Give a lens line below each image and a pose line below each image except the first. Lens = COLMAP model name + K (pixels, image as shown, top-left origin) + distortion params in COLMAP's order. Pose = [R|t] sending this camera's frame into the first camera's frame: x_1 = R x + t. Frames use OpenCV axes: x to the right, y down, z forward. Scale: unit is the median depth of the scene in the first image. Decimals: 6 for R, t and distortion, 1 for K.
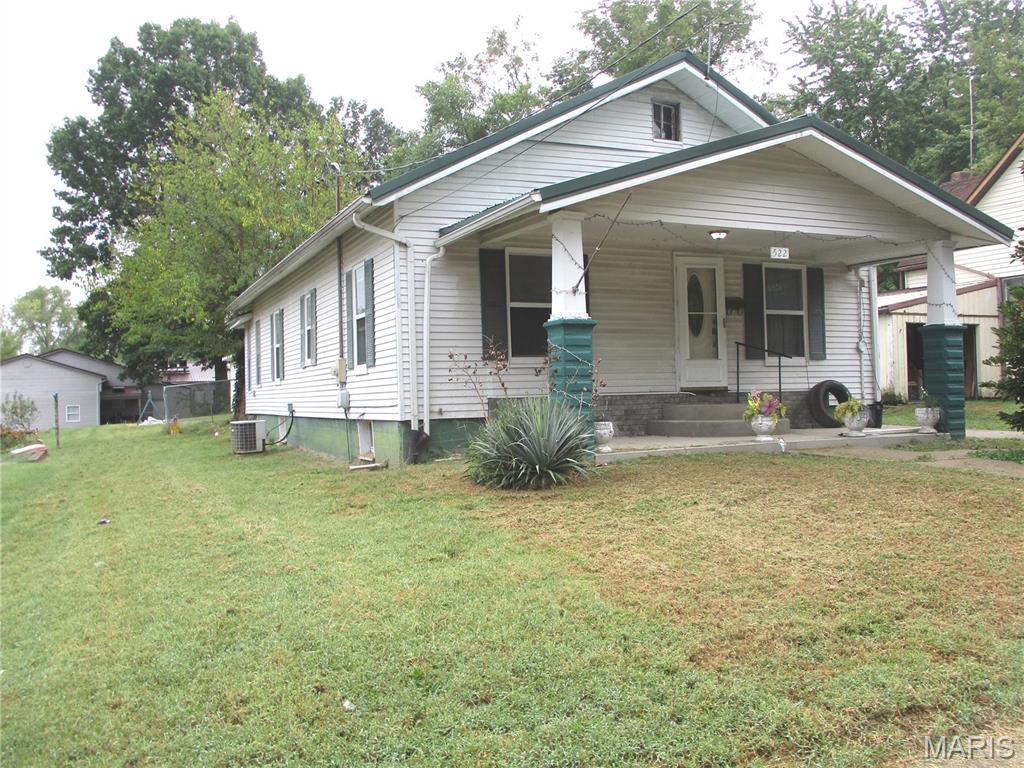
lens RADIAL K [[868.3, 0, 512.0], [0, 868.3, 384.0], [0, 0, 1]] dist [-0.014294, -0.004235]
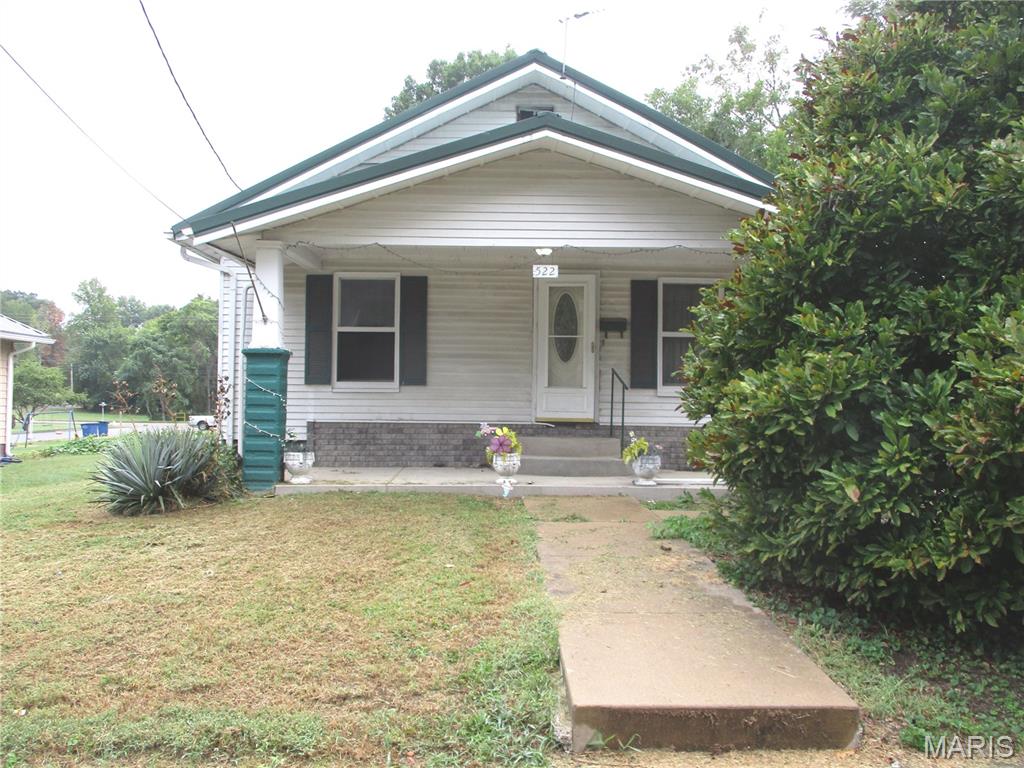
lens RADIAL K [[868.3, 0, 512.0], [0, 868.3, 384.0], [0, 0, 1]] dist [-0.014294, -0.004235]
pose [[0.911366, 0.023750, -0.410910, 0.546868], [-0.027838, 0.999605, -0.003966, -0.027101], [0.410654, 0.015054, 0.911667, 0.153942]]
